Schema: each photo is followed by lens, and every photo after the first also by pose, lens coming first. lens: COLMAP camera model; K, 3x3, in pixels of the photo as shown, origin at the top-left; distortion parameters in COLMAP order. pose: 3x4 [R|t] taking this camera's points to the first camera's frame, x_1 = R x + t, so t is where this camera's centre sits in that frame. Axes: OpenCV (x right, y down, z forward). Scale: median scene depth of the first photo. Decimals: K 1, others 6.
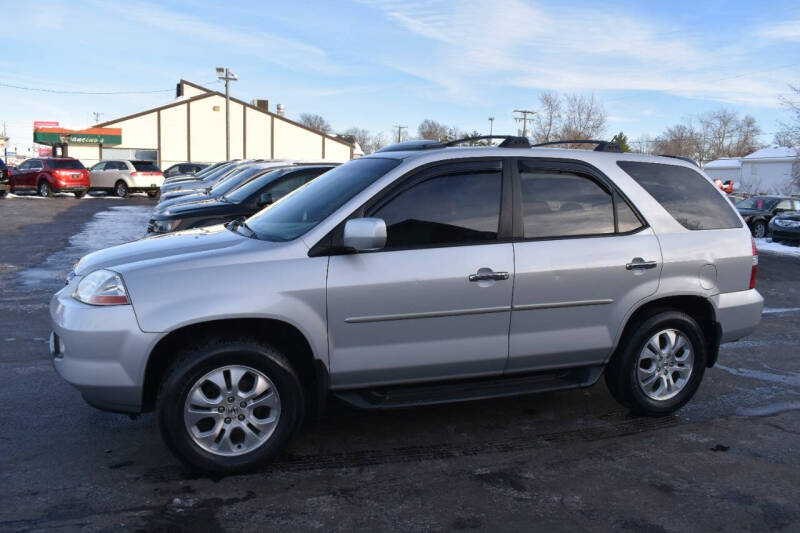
lens RADIAL K [[618.4, 0, 396.8], [0, 618.4, 265.4], [0, 0, 1]] dist [-0.098179, 0.017642]
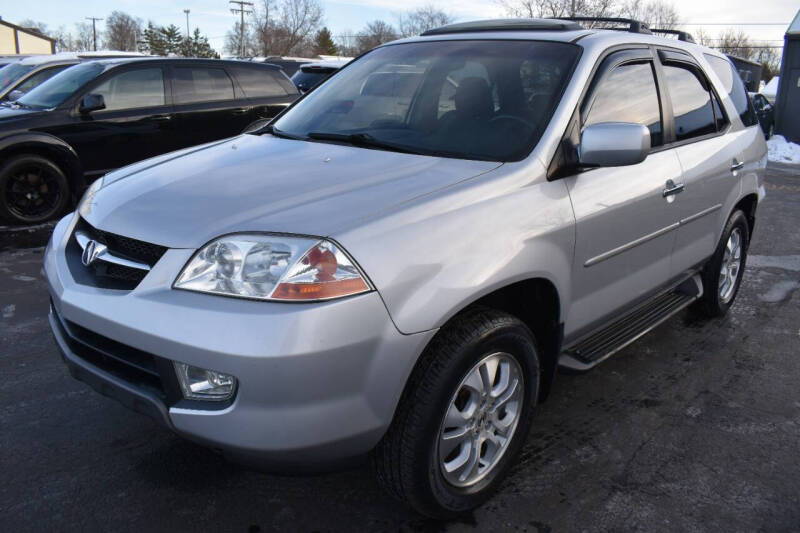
lens RADIAL K [[618.4, 0, 396.3], [0, 618.4, 266.0], [0, 0, 1]] dist [-0.098179, 0.017642]
pose [[0.895313, -0.130608, 0.425860, -0.478436], [0.059915, 0.982670, 0.175414, -0.040976], [-0.441390, -0.131535, 0.887622, 0.356844]]
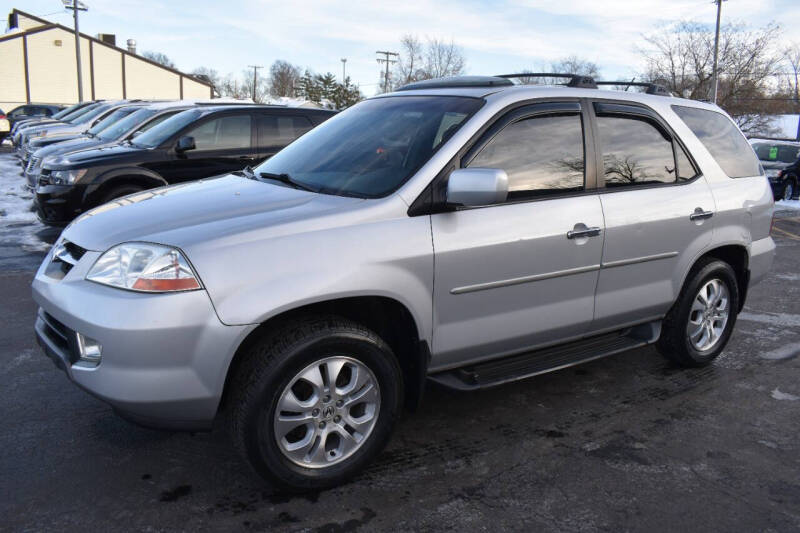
lens RADIAL K [[618.4, 0, 396.7], [0, 618.4, 267.2], [0, 0, 1]] dist [-0.098179, 0.017642]
pose [[0.973116, -0.044441, 0.225988, -0.273890], [0.023223, 0.995140, 0.095697, -0.020354], [-0.229143, -0.087876, 0.969418, 0.166606]]
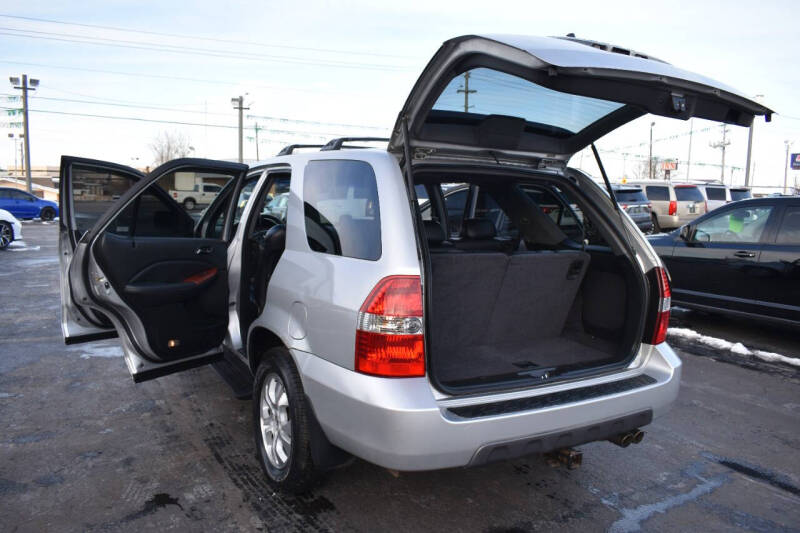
lens RADIAL K [[618.4, 0, 396.8], [0, 618.4, 261.9], [0, 0, 1]] dist [-0.098179, 0.017642]
pose [[0.184533, 0.092472, -0.978466, 1.211918], [-0.169822, 0.983589, 0.060929, -0.106999], [0.968043, 0.154922, 0.197209, 0.962389]]
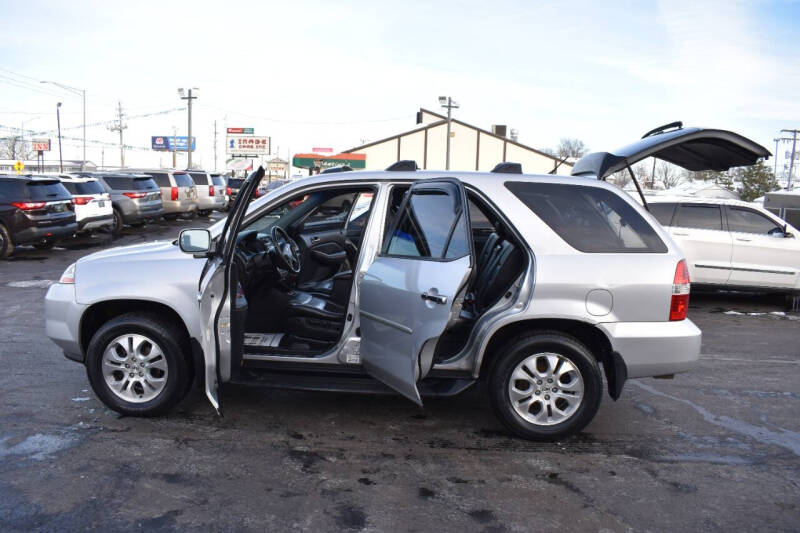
lens RADIAL K [[618.4, 0, 397.4], [0, 618.4, 267.2], [0, 0, 1]] dist [-0.098179, 0.017642]
pose [[0.916344, 0.050485, -0.397196, 0.606064], [-0.064495, 0.997676, -0.021984, 0.005177], [0.395163, 0.045762, 0.917470, -0.008627]]
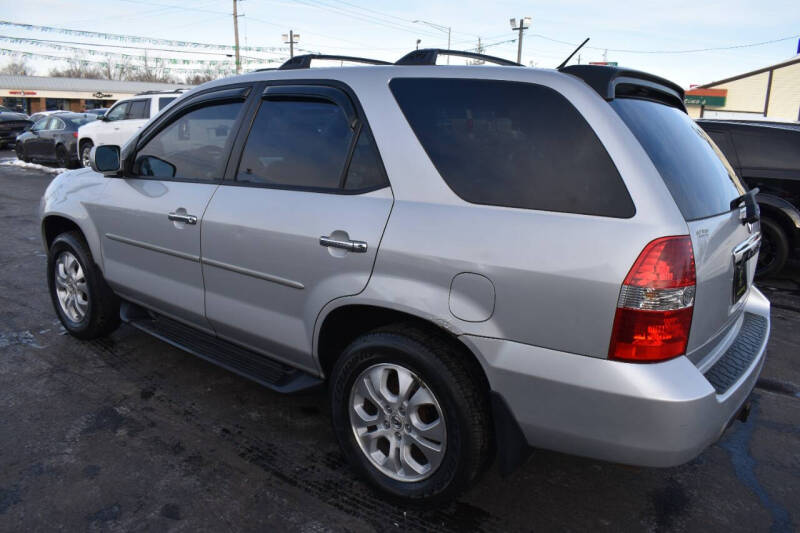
lens RADIAL K [[618.4, 0, 396.7], [0, 618.4, 267.8], [0, 0, 1]] dist [-0.098179, 0.017642]
pose [[0.543253, 0.197232, -0.816073, 0.906383], [-0.147231, 0.979332, 0.138679, -0.068769], [0.826558, 0.044813, 0.561064, 0.654060]]
